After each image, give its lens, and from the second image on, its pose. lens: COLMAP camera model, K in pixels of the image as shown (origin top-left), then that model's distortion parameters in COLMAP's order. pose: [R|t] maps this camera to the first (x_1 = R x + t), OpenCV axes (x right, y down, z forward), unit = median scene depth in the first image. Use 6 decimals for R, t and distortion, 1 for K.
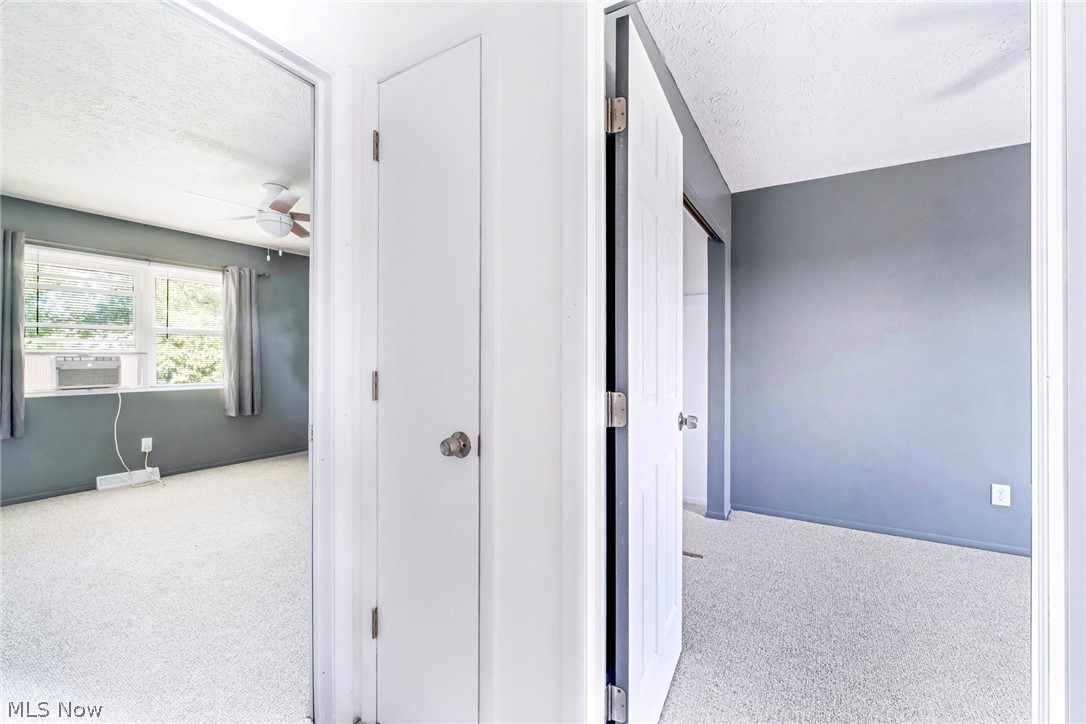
lens RADIAL K [[451.1, 0, 518.1], [0, 451.1, 357.1], [0, 0, 1]] dist [-0.009049, 0.000945]
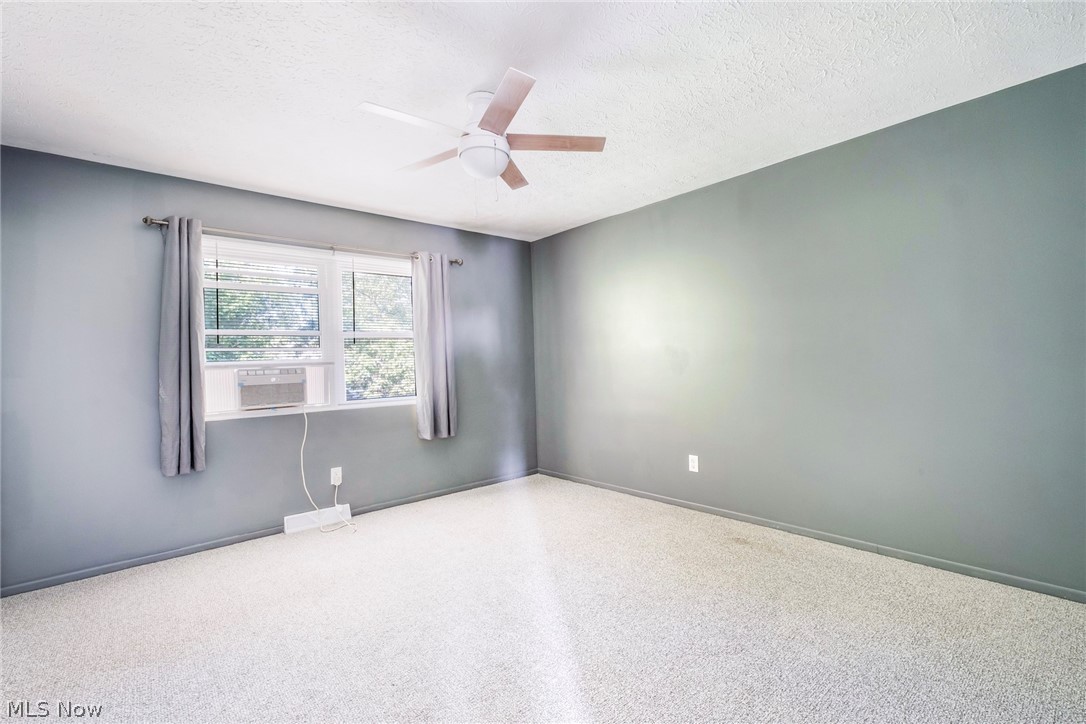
lens RADIAL K [[451.1, 0, 539.0], [0, 451.1, 354.8], [0, 0, 1]] dist [-0.009049, 0.000945]
pose [[0.955289, -0.032742, -0.293856, -0.235827], [0.030029, 0.999455, -0.013742, -0.001212], [0.294146, 0.004304, 0.955751, 0.335314]]
